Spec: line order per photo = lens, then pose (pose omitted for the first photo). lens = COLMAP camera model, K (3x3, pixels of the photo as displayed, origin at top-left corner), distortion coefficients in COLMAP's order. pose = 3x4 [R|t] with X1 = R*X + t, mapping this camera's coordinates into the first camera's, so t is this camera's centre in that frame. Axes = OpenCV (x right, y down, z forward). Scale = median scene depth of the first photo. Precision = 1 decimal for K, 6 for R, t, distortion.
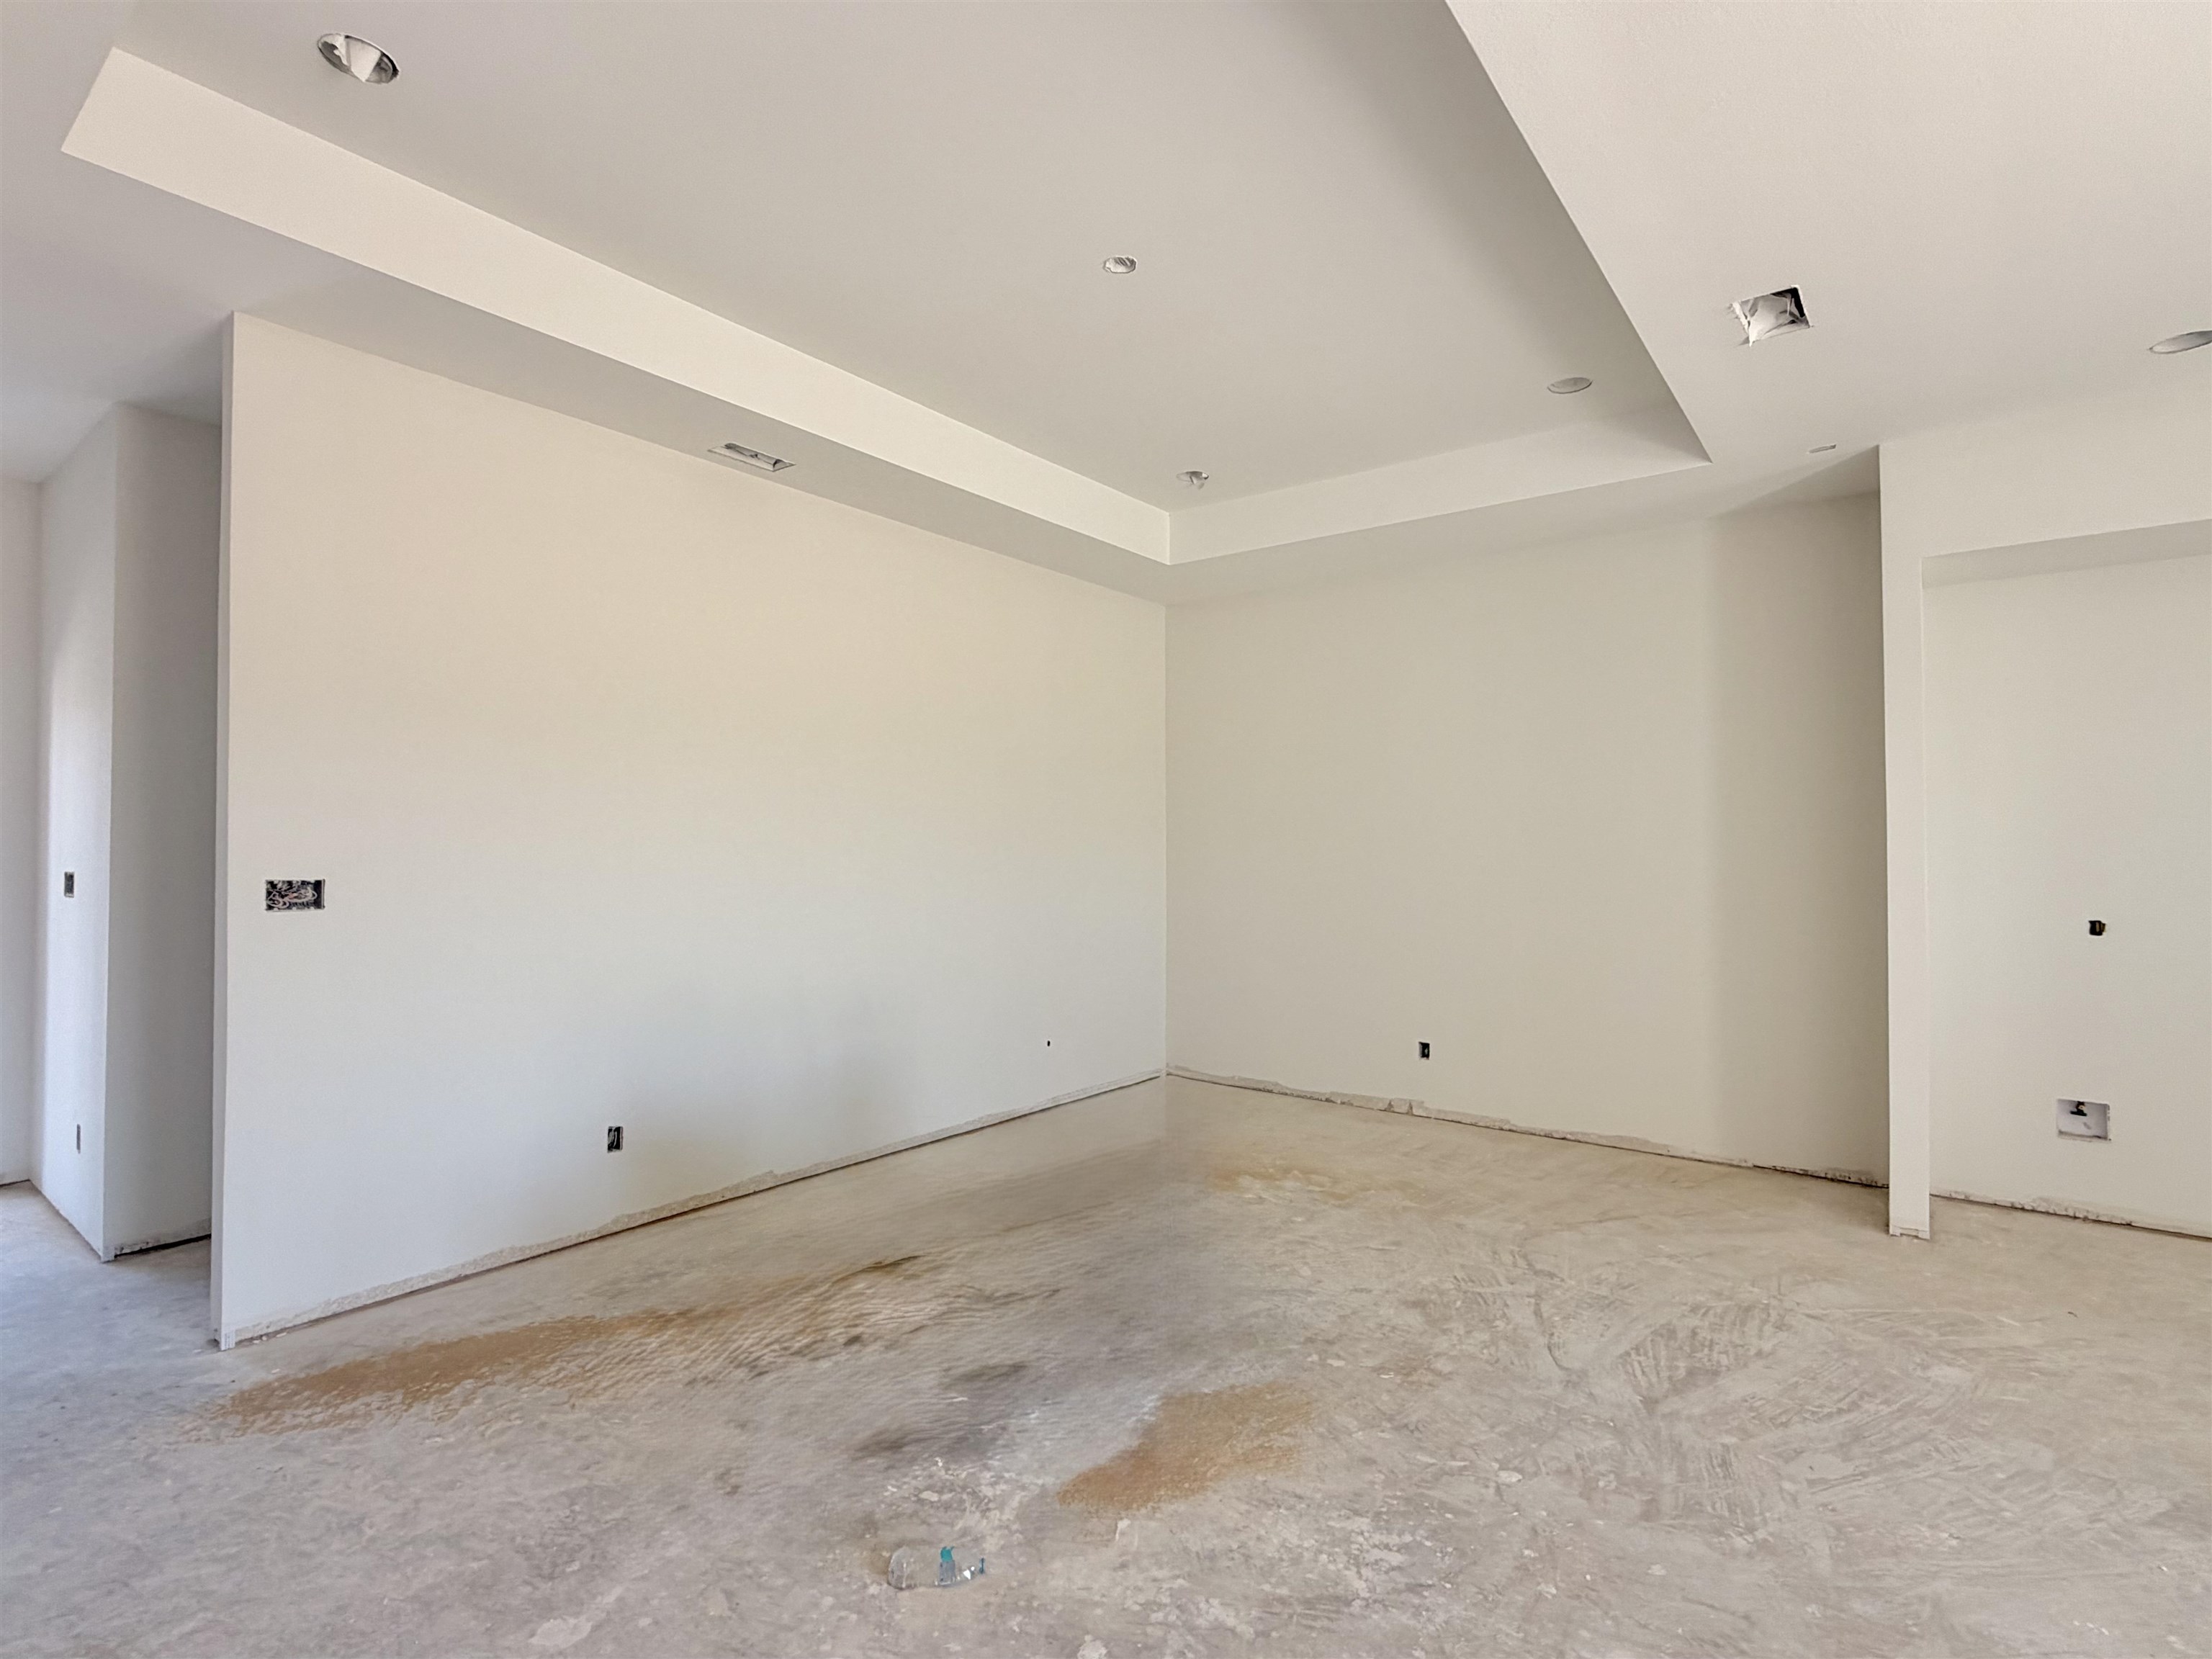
lens RADIAL K [[1080.8, 0, 1091.3], [0, 1080.8, 833.4], [0, 0, 1]] dist [-0.000926, -0.000063]
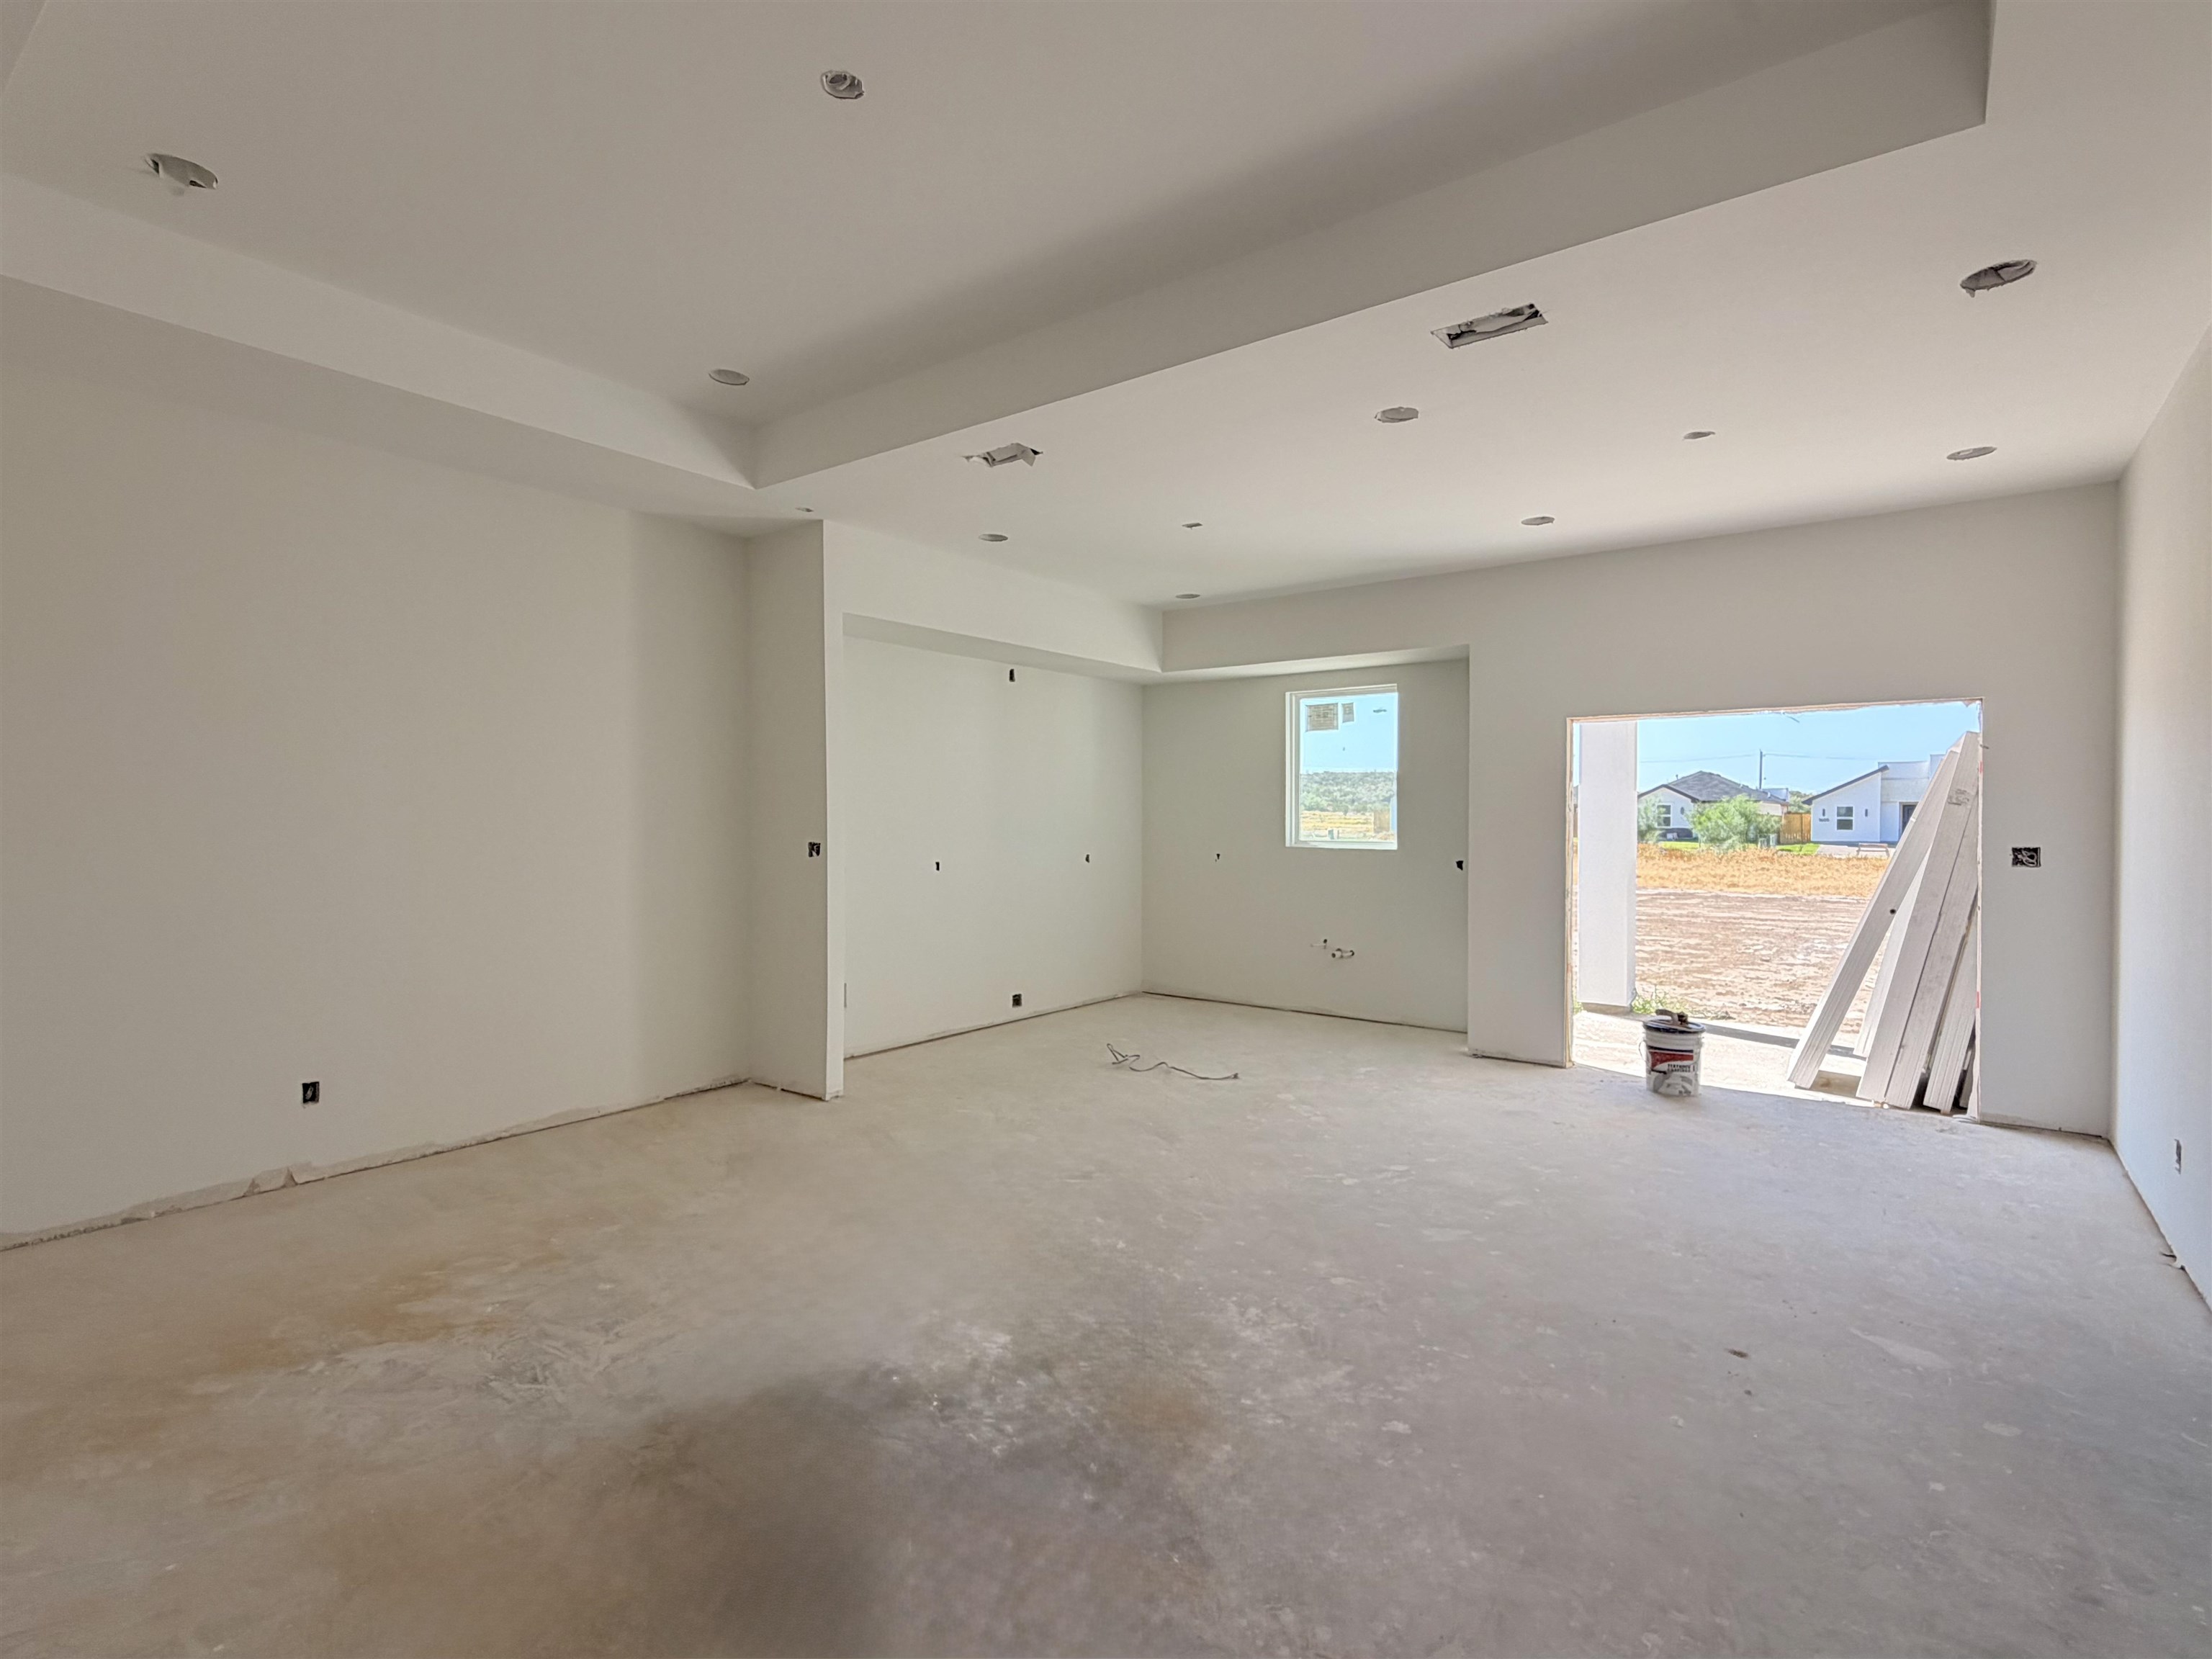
lens RADIAL K [[1080.8, 0, 1110.1], [0, 1080.8, 837.0], [0, 0, 1]] dist [-0.000926, -0.000063]
pose [[-0.020174, -0.022158, 0.999551, -0.767519], [-0.016114, 0.999632, 0.021835, -0.000593], [-0.999667, -0.015666, -0.020523, 0.812268]]
